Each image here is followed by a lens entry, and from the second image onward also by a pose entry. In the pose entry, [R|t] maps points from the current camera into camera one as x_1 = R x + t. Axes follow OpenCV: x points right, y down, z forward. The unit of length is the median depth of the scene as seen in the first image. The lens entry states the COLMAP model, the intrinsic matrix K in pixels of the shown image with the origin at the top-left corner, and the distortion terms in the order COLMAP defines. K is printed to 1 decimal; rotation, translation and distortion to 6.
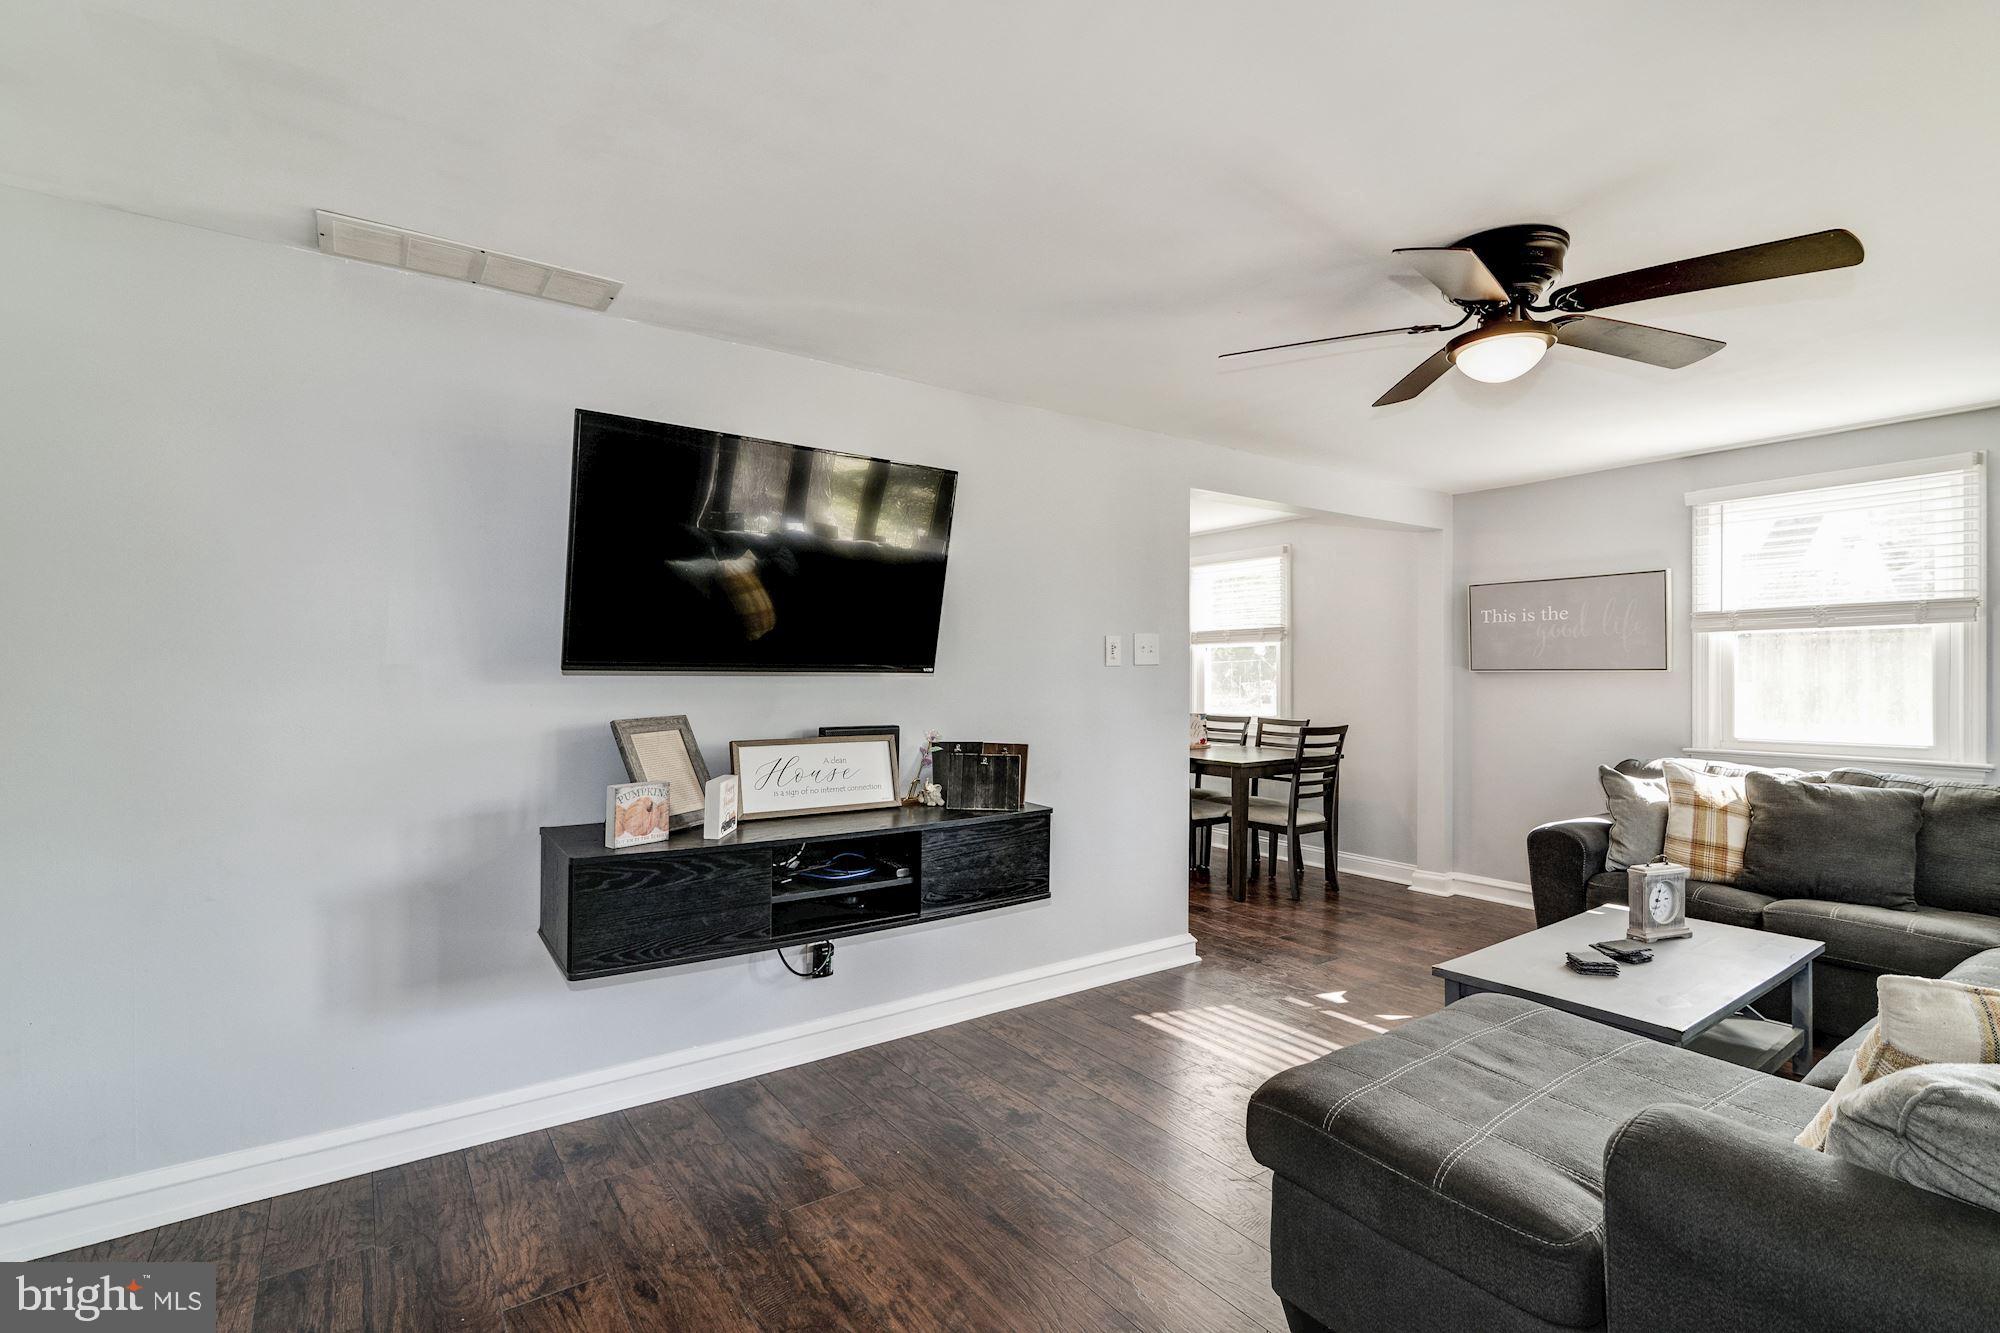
lens RADIAL K [[916.3, 0, 1016.4], [0, 916.3, 677.7], [0, 0, 1]] dist [-0.001415, -0.000222]
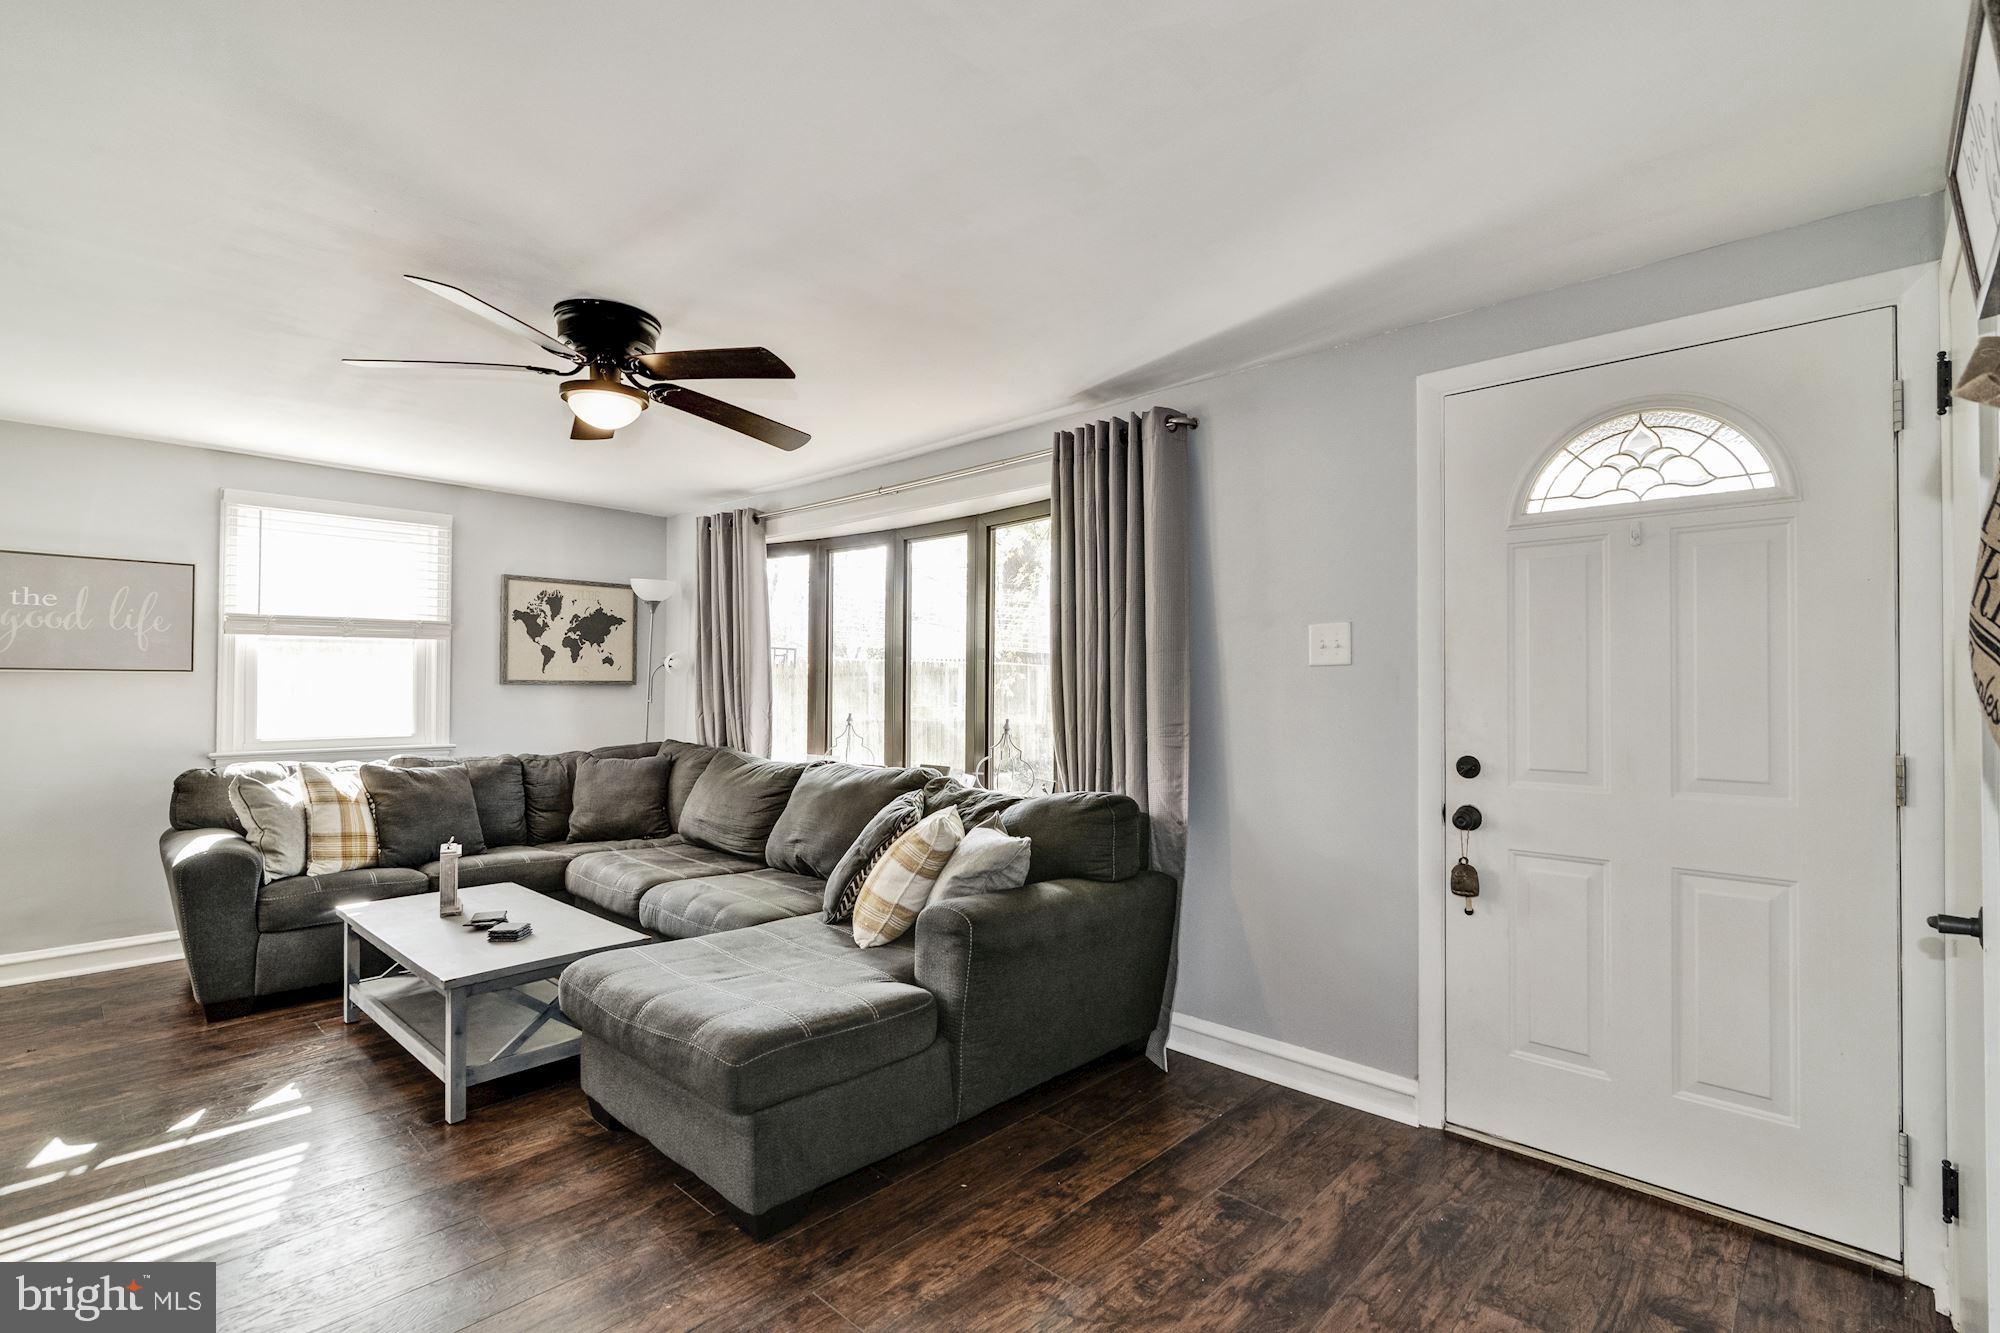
lens RADIAL K [[916.3, 0, 991.8], [0, 916.3, 673.8], [0, 0, 1]] dist [-0.001415, -0.000222]
pose [[-0.172624, 0.009741, 0.984940, -0.423638], [-0.002975, 0.999941, -0.010411, 0.000976], [-0.984983, -0.004727, -0.172585, 0.429427]]
